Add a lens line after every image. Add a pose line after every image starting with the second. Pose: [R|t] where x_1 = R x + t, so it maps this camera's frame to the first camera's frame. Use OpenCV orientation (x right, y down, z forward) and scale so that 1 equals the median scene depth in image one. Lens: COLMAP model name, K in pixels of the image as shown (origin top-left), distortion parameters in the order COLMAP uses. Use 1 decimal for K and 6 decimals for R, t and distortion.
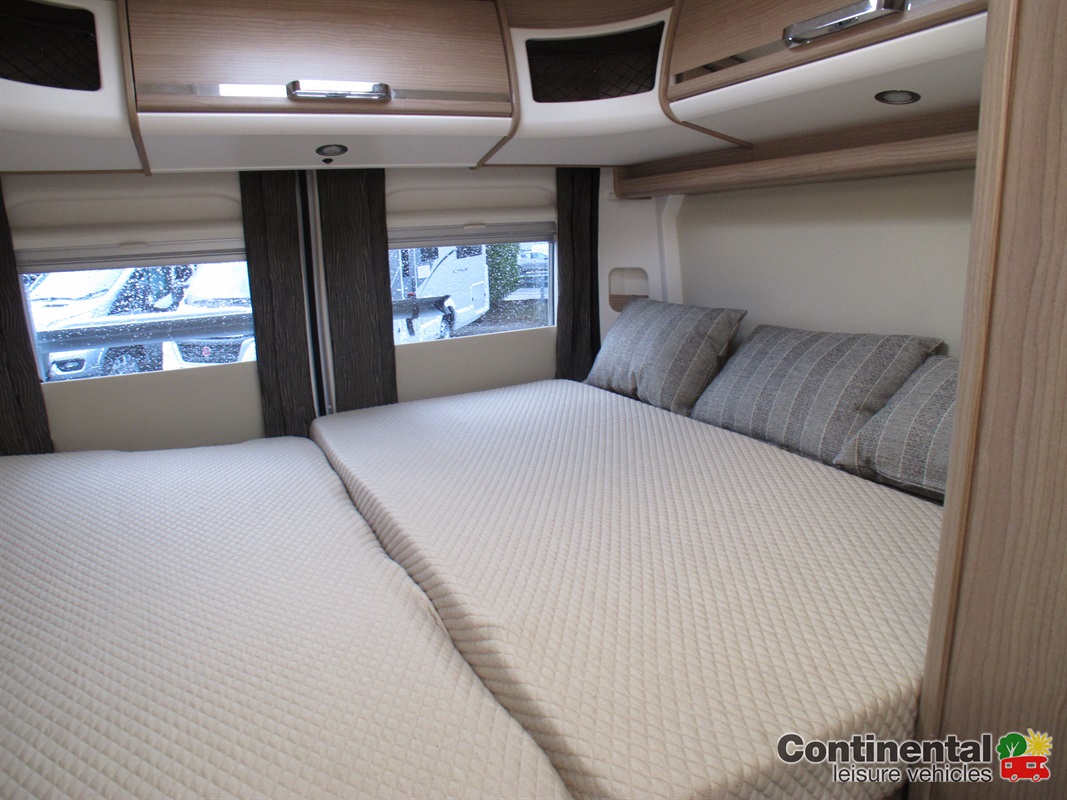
lens RADIAL K [[695.5, 0, 524.5], [0, 695.5, 394.6], [0, 0, 1]] dist [-0.144268, 0.071274]
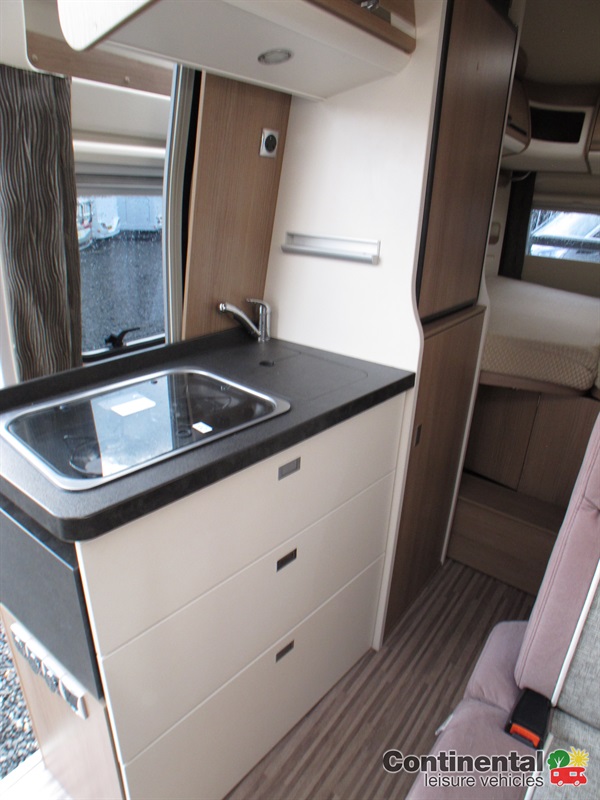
lens RADIAL K [[514.7, 0, 311.3], [0, 514.7, 407.8], [0, 0, 1]] dist [-0.141462, 0.073312]
pose [[0.493393, 0.384675, -0.780121, 0.588837], [-0.246932, 0.921935, 0.298430, 0.164643], [0.834019, 0.045394, 0.549865, -0.725325]]
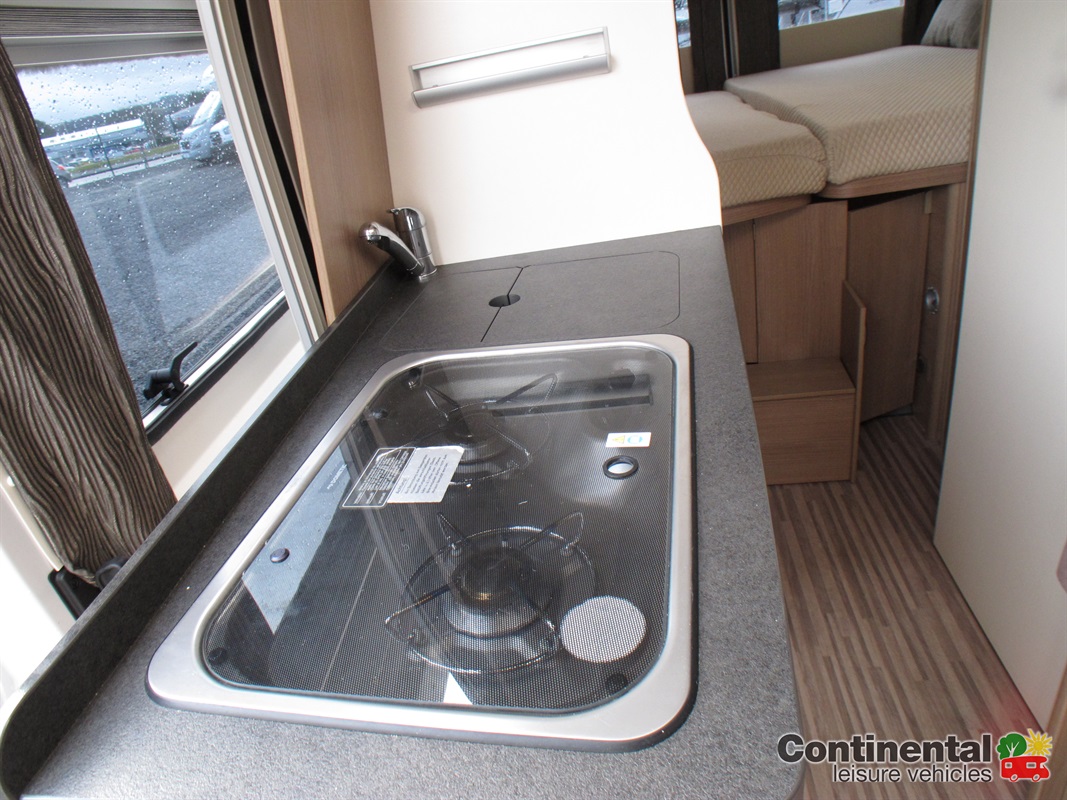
lens RADIAL K [[691.1, 0, 529.4], [0, 691.1, 396.0], [0, 0, 1]] dist [-0.144276, 0.077356]
pose [[0.848395, 0.133221, -0.512326, 0.232741], [0.045223, 0.946037, 0.320887, 0.247179], [0.527429, -0.295408, 0.796589, -0.811131]]
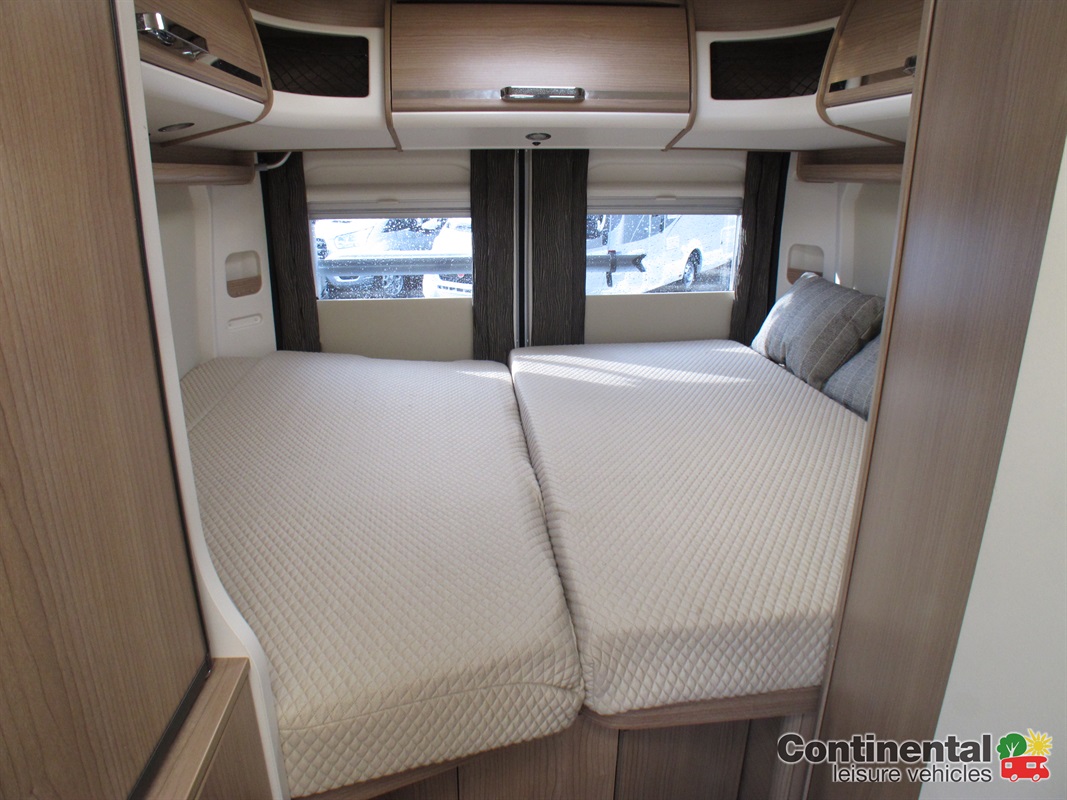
lens RADIAL K [[691.1, 0, 529.4], [0, 691.1, 396.0], [0, 0, 1]] dist [-0.144276, 0.077356]
pose [[0.934685, 0.144379, -0.324836, 0.157773], [-0.112462, 0.986970, 0.115078, -0.031645], [0.337218, -0.071030, 0.938743, -0.186072]]
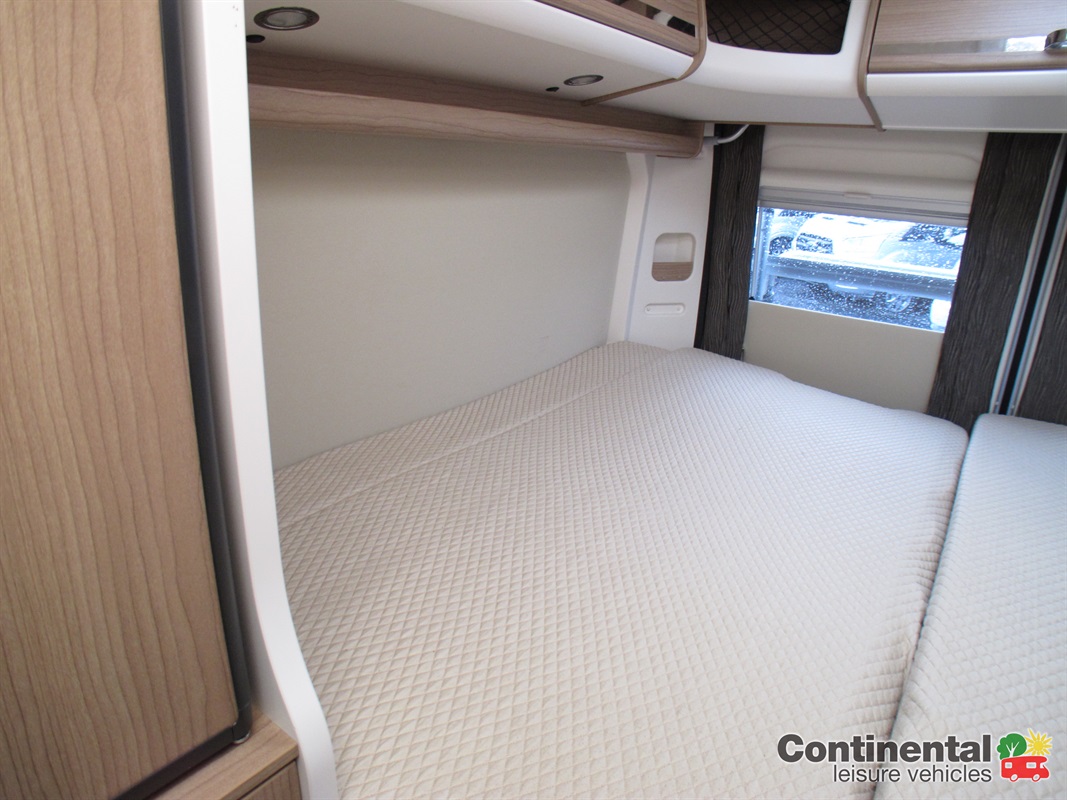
lens RADIAL K [[697.2, 0, 533.8], [0, 697.2, 392.7], [0, 0, 1]] dist [-0.120650, 0.069199]
pose [[0.473455, 0.337212, -0.813713, 0.136308], [-0.250480, 0.937219, 0.242654, -0.062906], [0.844453, 0.088933, 0.528196, 0.036648]]
